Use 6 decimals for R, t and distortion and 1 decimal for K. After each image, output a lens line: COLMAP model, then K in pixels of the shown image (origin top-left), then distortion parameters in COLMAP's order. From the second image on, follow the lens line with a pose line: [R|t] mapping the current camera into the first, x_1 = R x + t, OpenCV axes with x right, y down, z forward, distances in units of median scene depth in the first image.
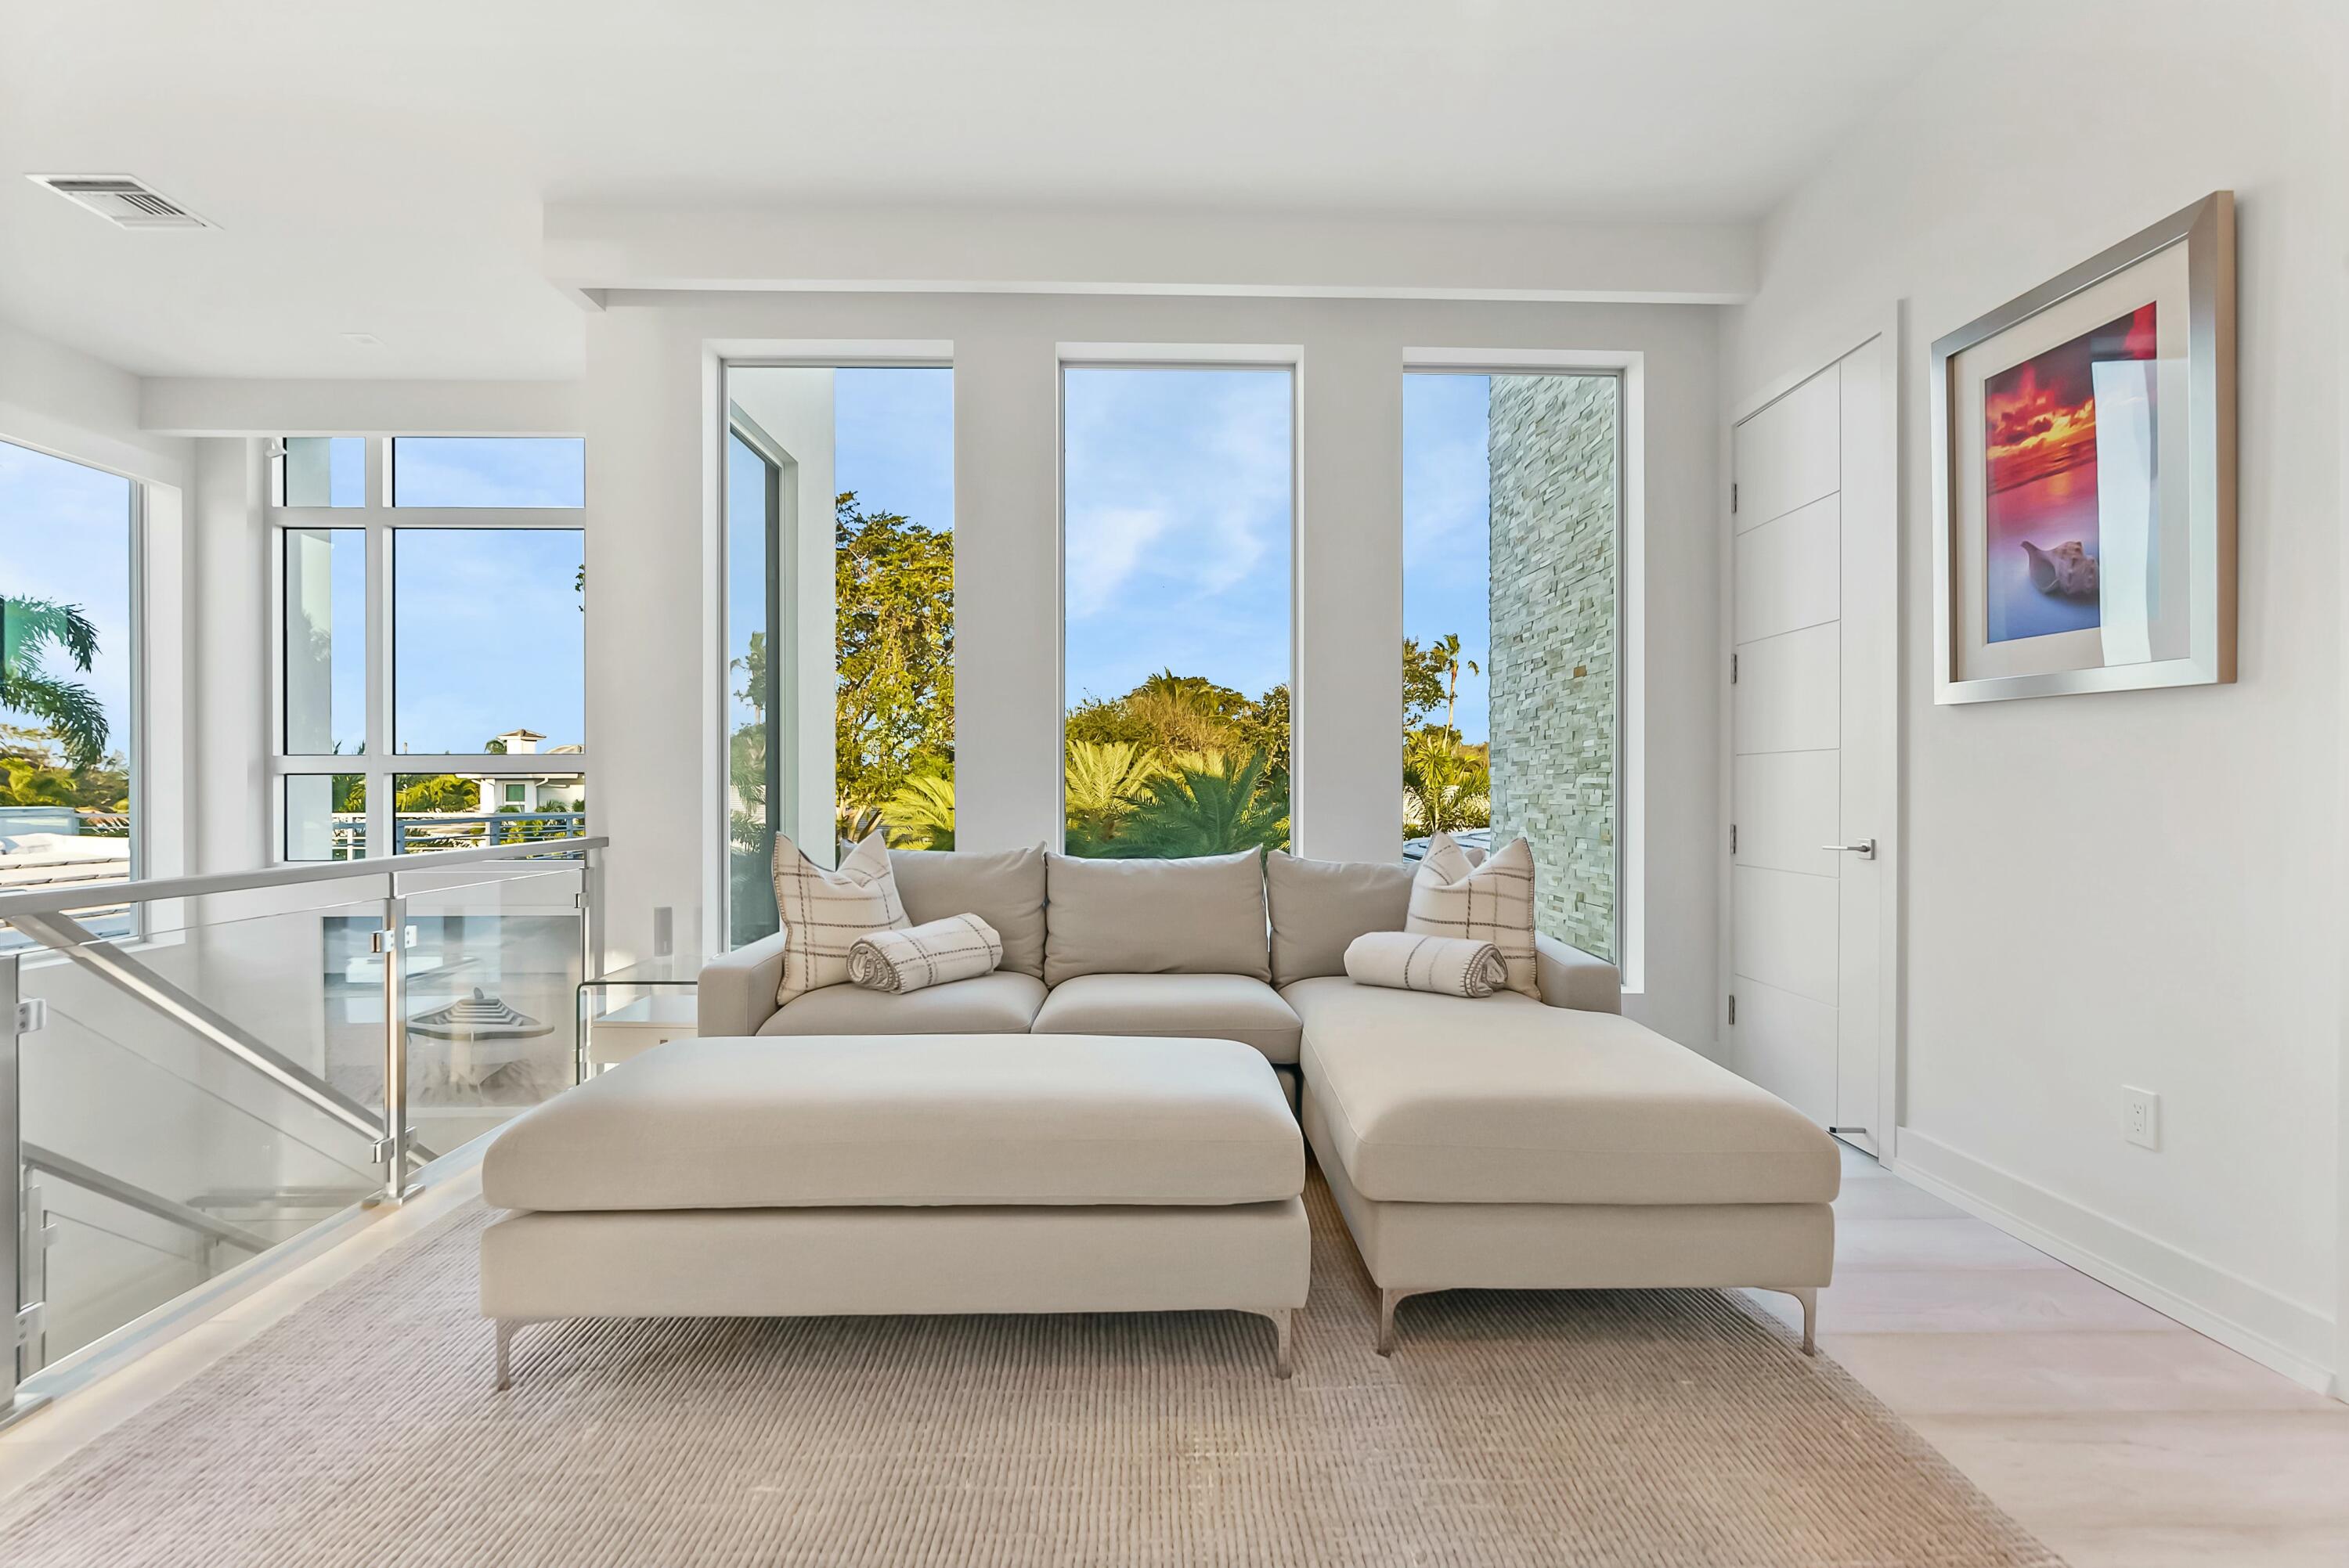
lens RADIAL K [[1091.0, 0, 1161.8], [0, 1091.0, 779.1], [0, 0, 1]] dist [-0.003966, -0.000189]
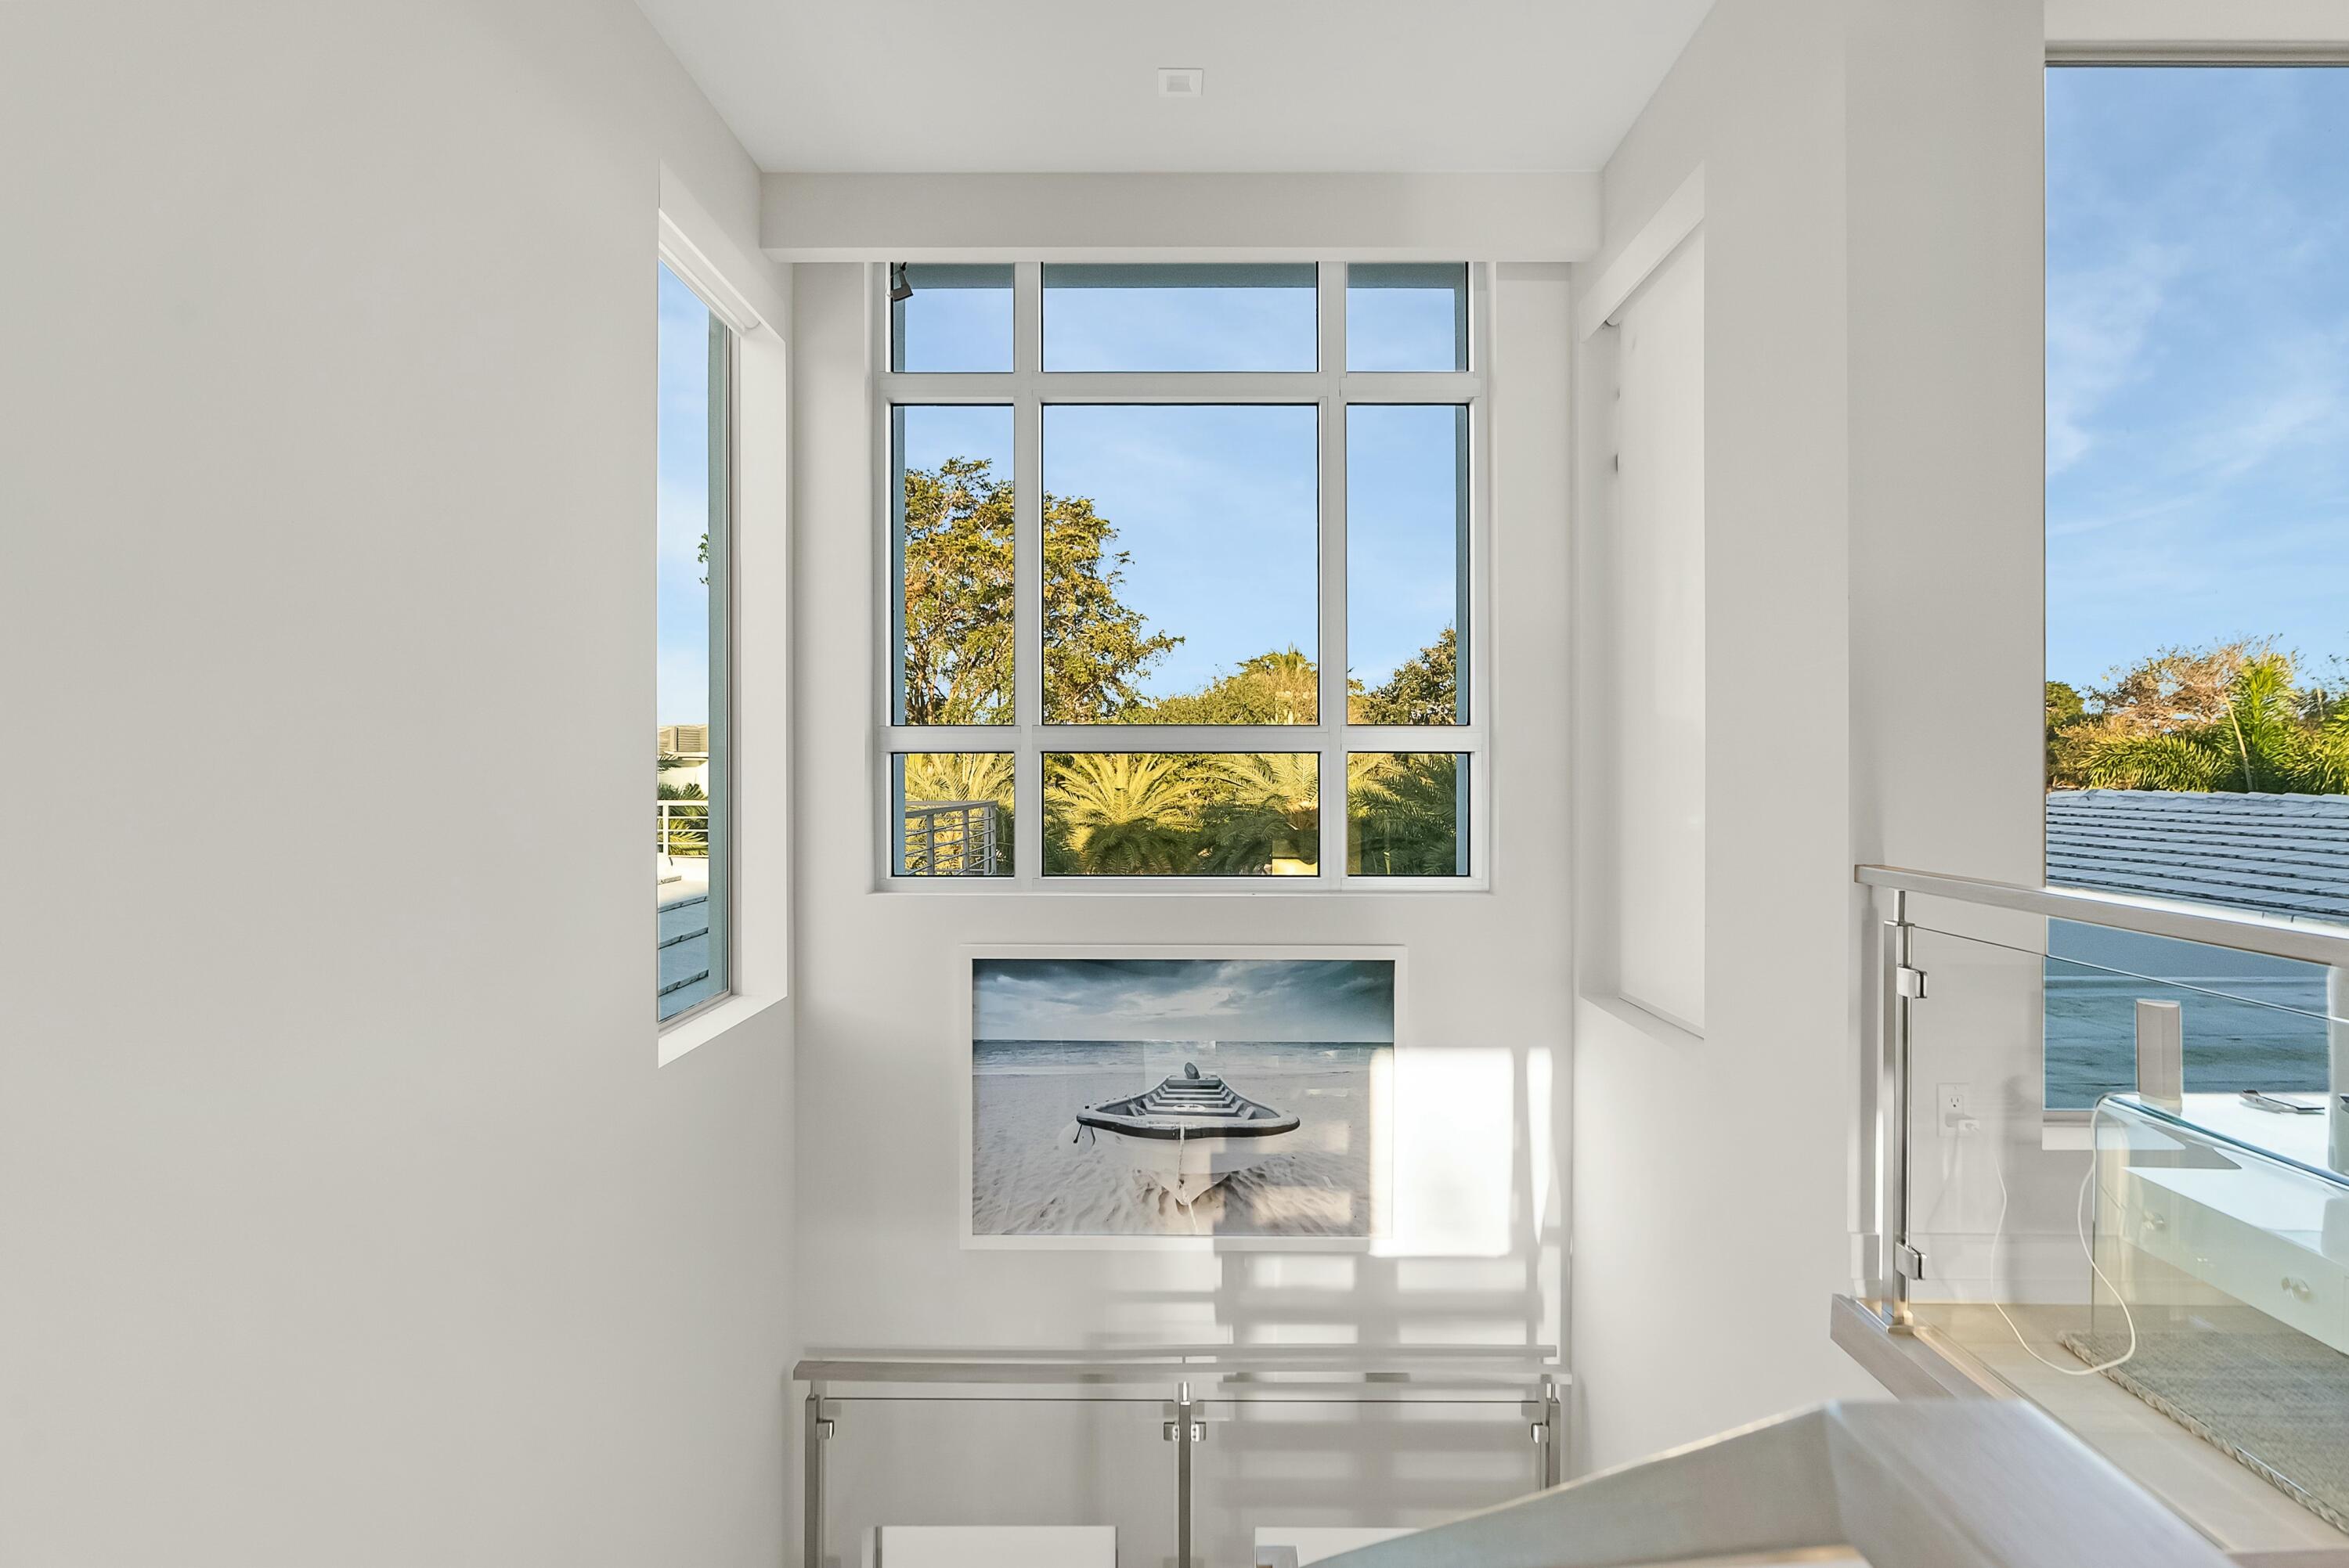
lens RADIAL K [[1118.8, 0, 1170.8], [0, 1118.8, 767.3], [0, 0, 1]] dist [-0.000898, -0.000008]
pose [[0.999098, 0.002236, -0.042396, -0.610147], [-0.002010, 0.999984, 0.005356, 0.001831], [0.042408, -0.005266, 0.999087, 0.296587]]
